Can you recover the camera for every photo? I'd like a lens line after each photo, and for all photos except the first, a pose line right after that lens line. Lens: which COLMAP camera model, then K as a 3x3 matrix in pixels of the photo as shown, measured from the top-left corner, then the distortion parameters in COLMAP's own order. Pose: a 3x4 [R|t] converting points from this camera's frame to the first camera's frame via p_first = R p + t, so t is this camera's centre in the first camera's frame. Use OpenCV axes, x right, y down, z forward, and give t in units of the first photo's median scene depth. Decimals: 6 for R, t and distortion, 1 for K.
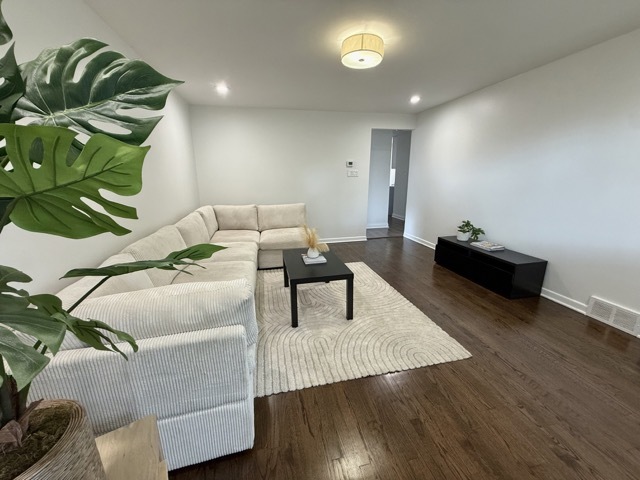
lens RADIAL K [[255.8, 0, 323.8], [0, 255.8, 241.9], [0, 0, 1]] dist [-0.001228, 0.000603]
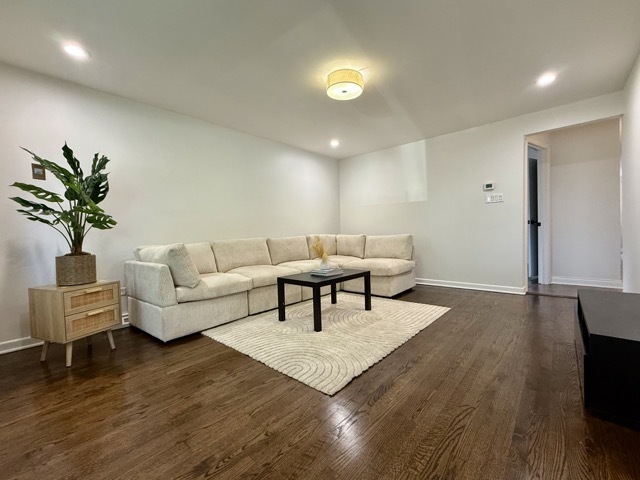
lens RADIAL K [[276.6, 0, 321.9], [0, 276.6, 240.3], [0, 0, 1]] dist [-0.000084, 0.000639]
pose [[0.583625, 0.013416, -0.811912, 0.621956], [-0.178197, 0.977607, -0.111939, 0.044960], [0.792229, 0.210010, 0.572947, 0.201697]]
